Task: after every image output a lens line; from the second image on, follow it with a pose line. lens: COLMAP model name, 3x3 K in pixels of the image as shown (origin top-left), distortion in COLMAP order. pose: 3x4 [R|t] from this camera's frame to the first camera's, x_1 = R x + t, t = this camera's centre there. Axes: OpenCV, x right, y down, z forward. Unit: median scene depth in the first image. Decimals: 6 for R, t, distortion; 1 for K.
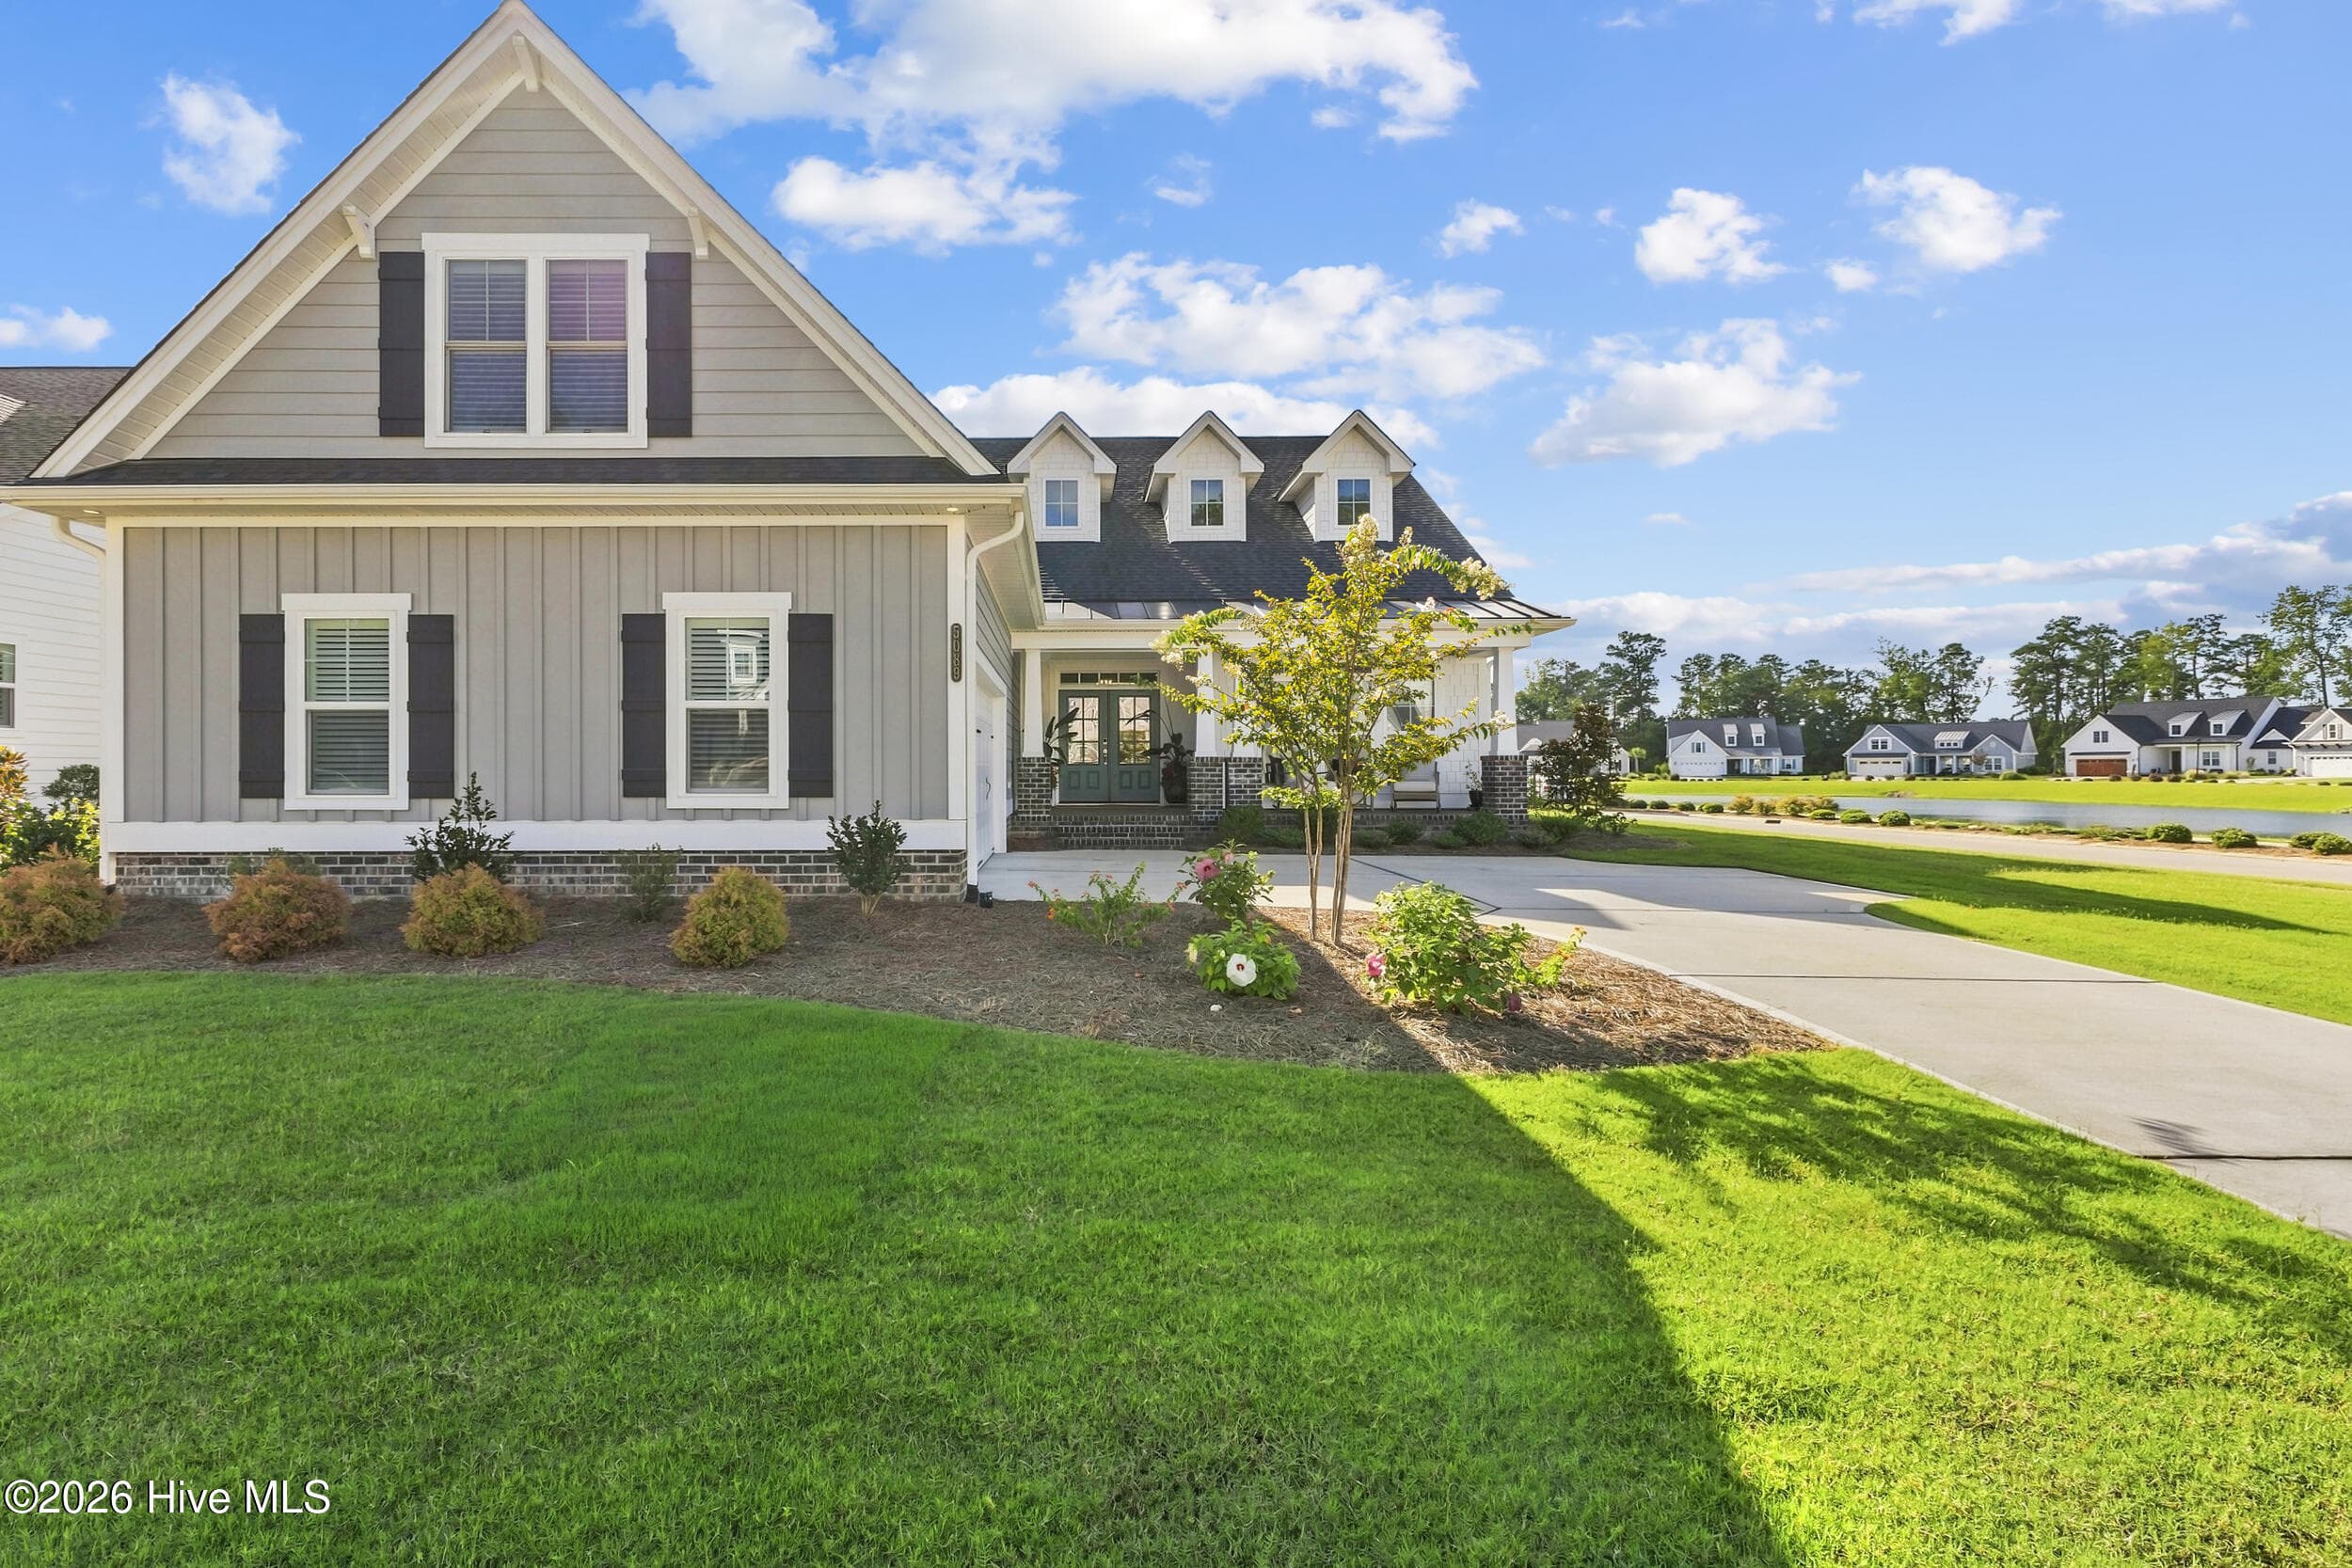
lens RADIAL K [[1051.1, 0, 1049.4], [0, 1051.1, 758.9], [0, 0, 1]] dist [-0.002590, -0.000868]
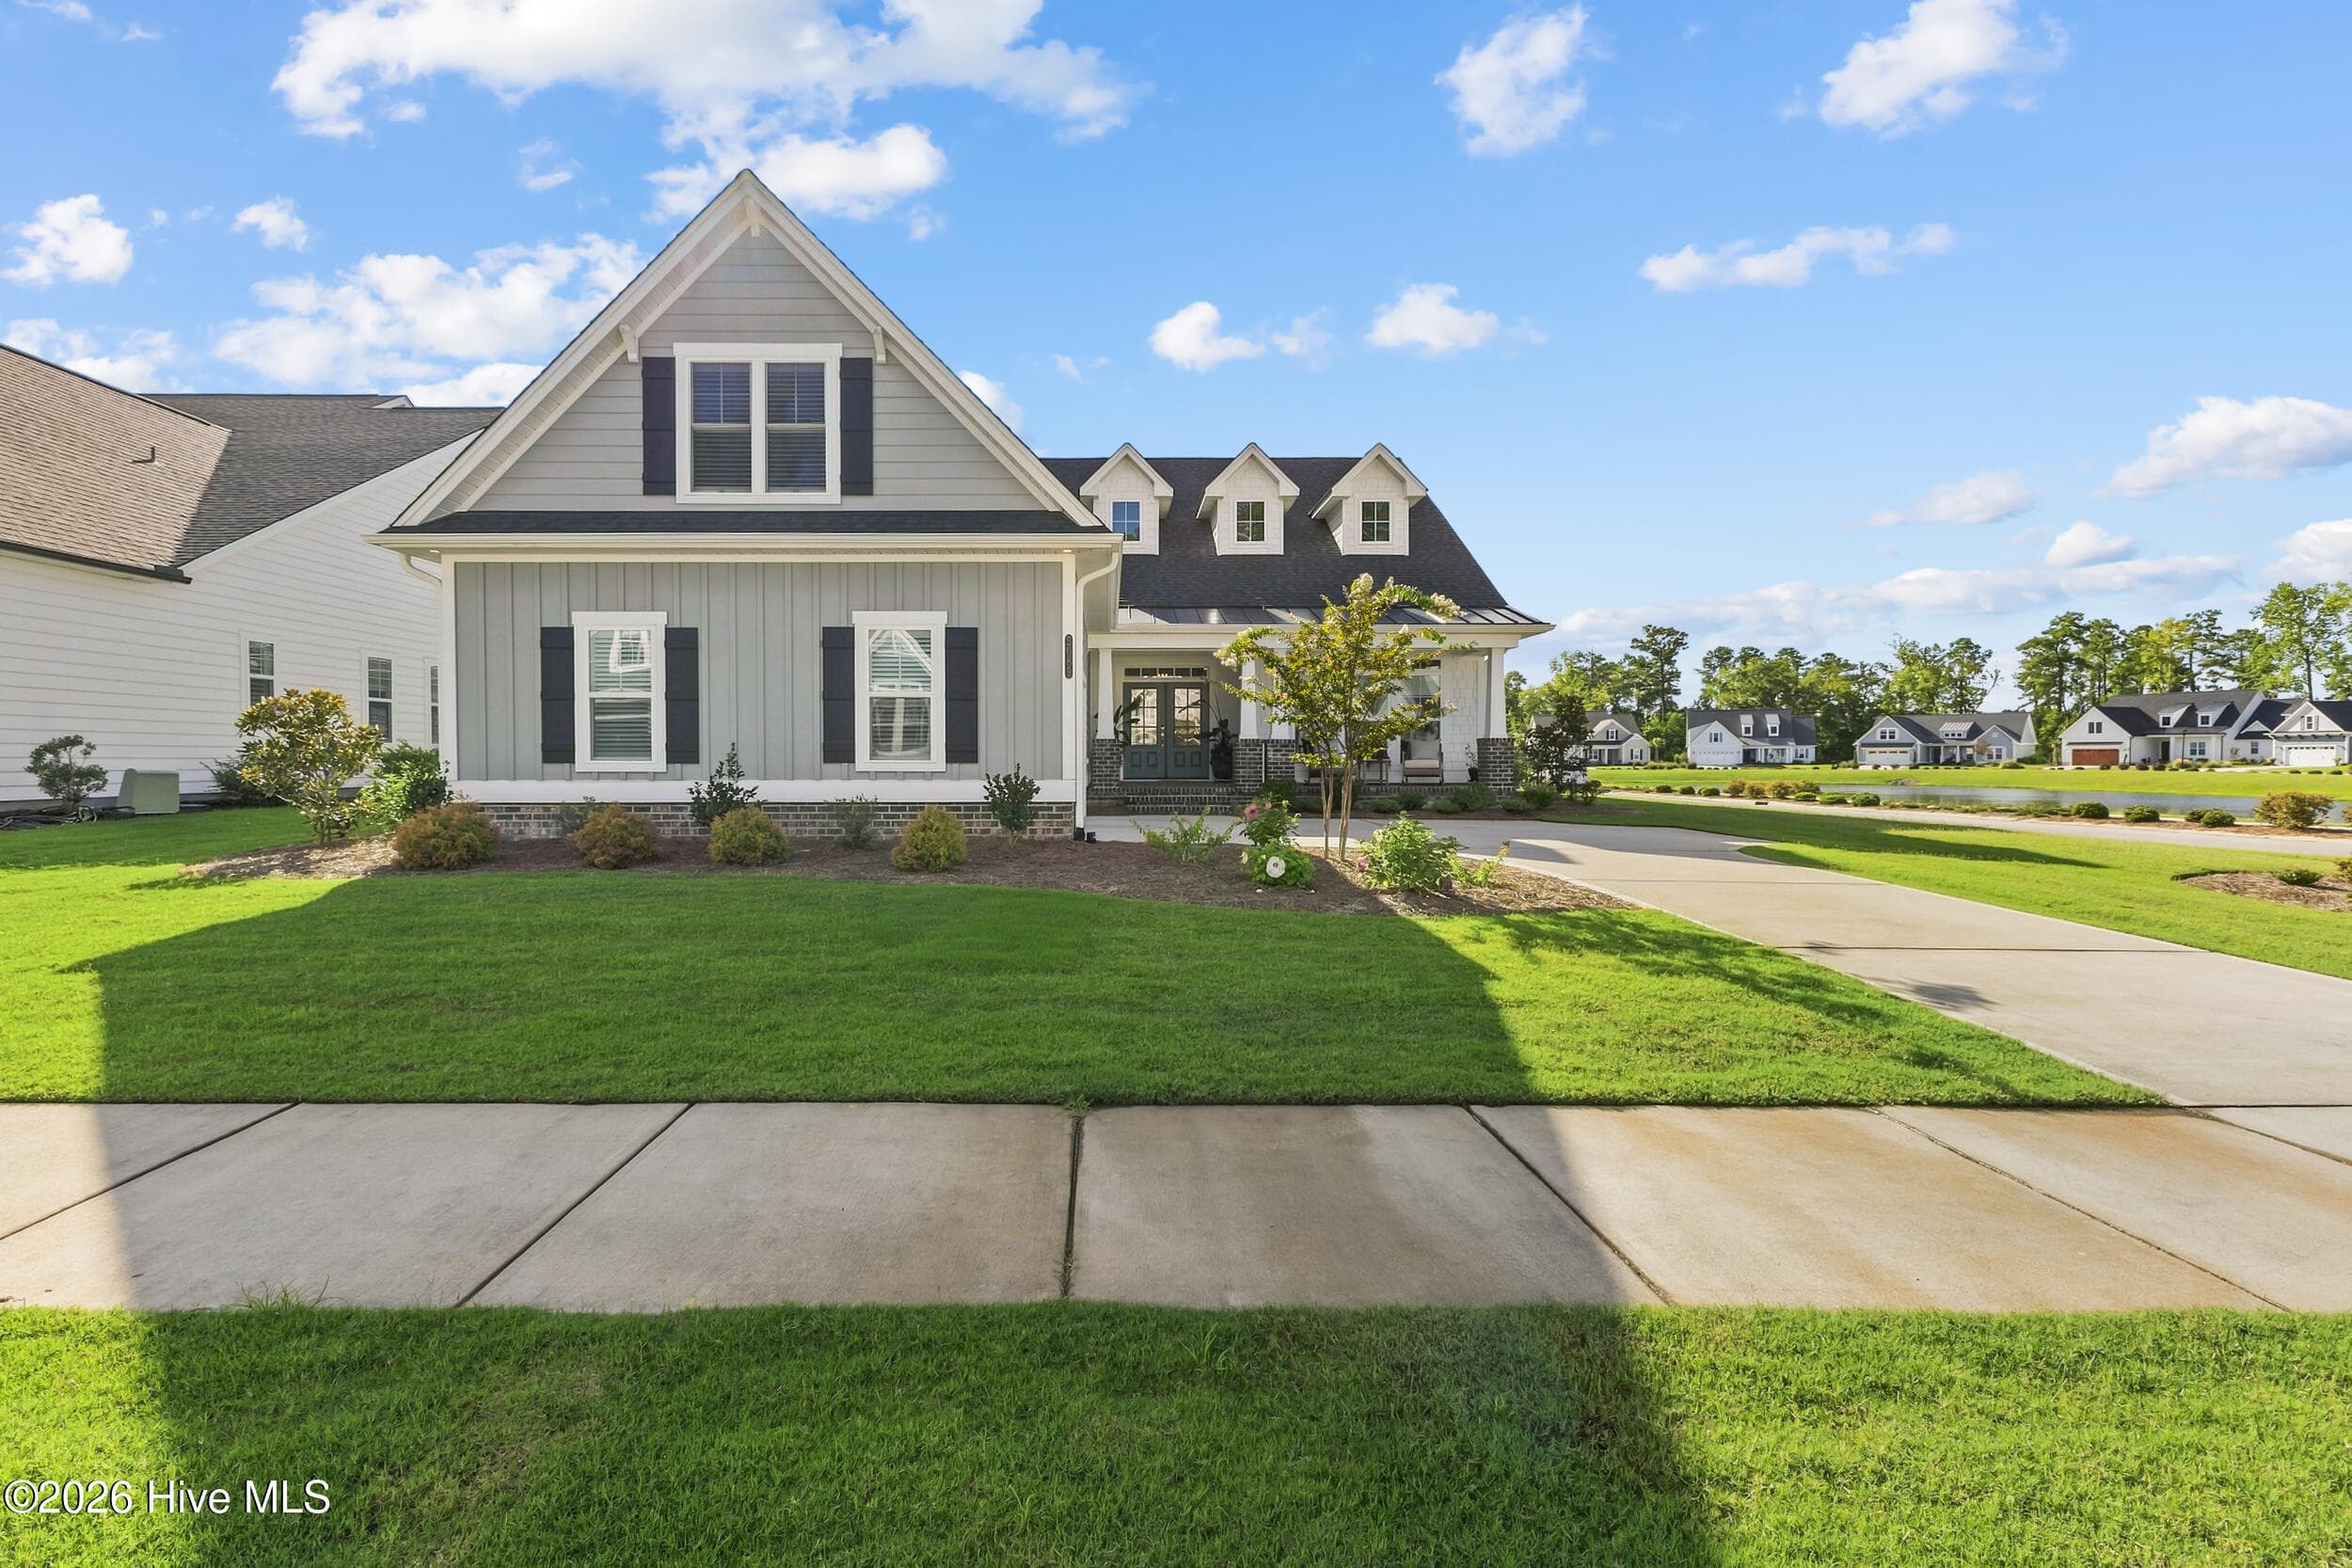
lens RADIAL K [[1038.4, 0, 1107.0], [0, 1038.4, 778.9], [0, 0, 1]] dist [-0.000520, -0.000114]
pose [[0.999850, 0.000810, 0.017290, -0.010222], [-0.001314, 0.999573, 0.029177, 0.002864], [-0.017259, -0.029195, 0.999425, -0.055955]]
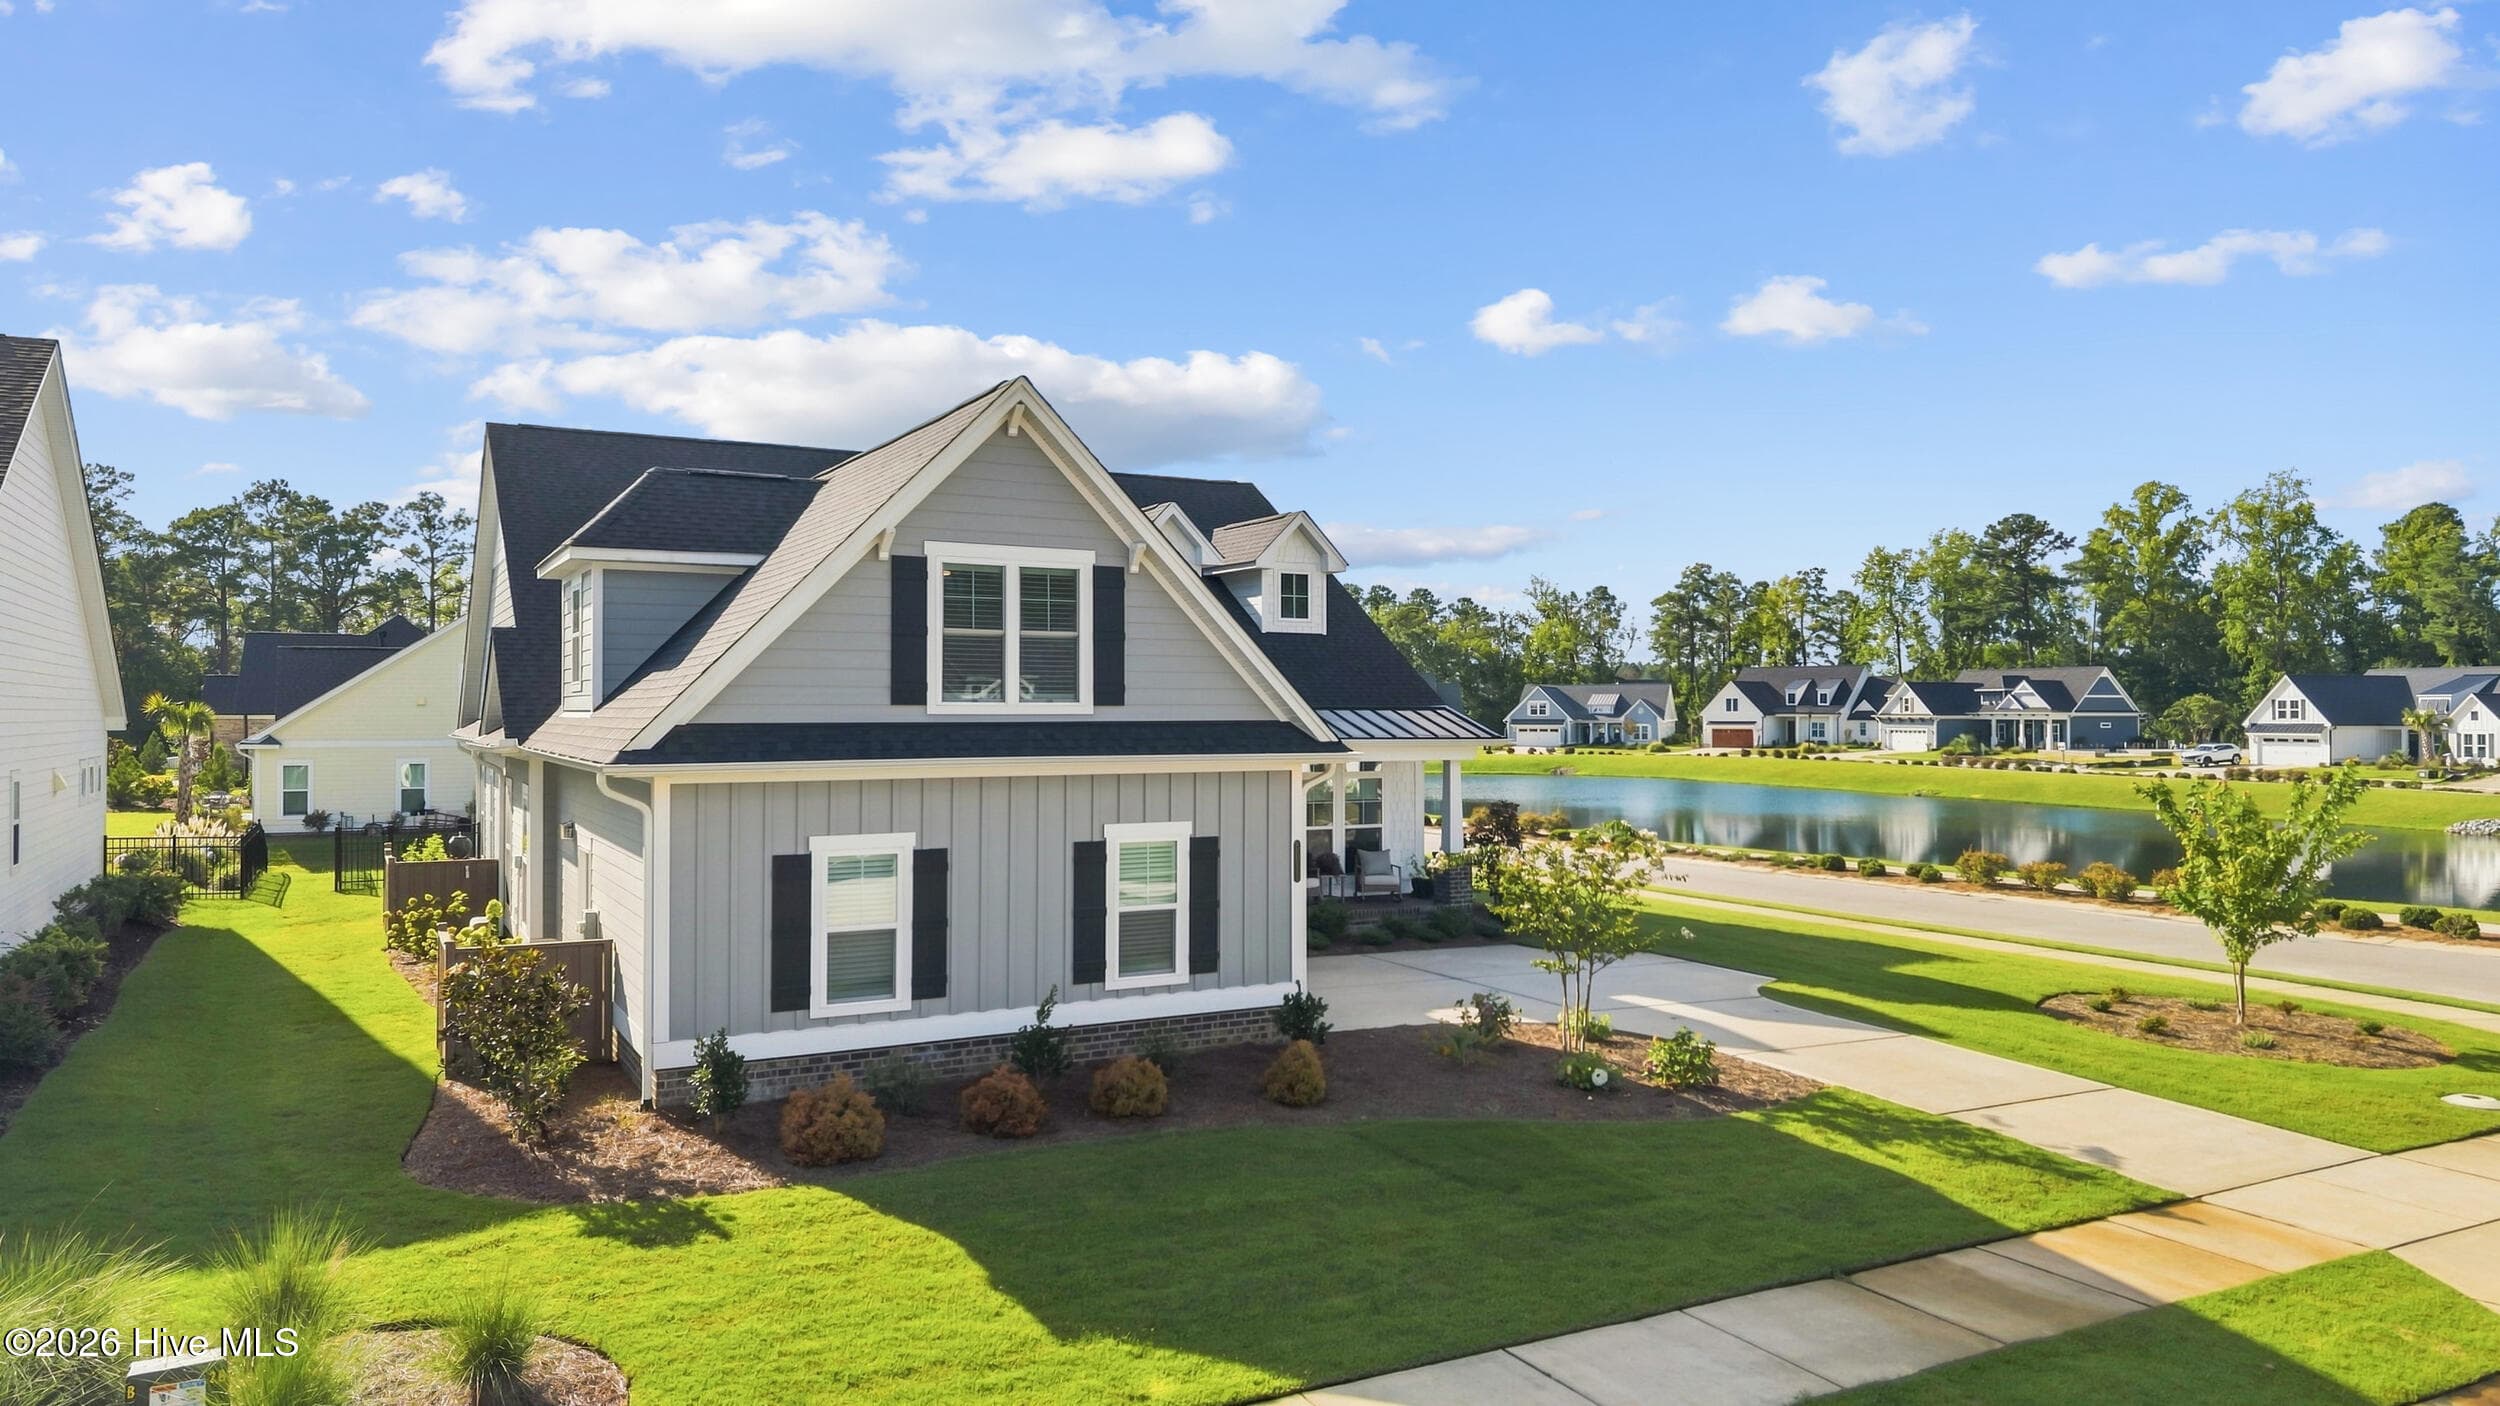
lens RADIAL K [[1654.6, 0, 1263.7], [0, 1654.6, 698.1], [0, 0, 1]] dist [0.055012, -0.067550]
pose [[0.866336, 0.007303, 0.499408, -0.194034], [-0.007427, 0.999971, -0.001739, -0.049692], [-0.499406, -0.002203, 0.866365, -0.140457]]
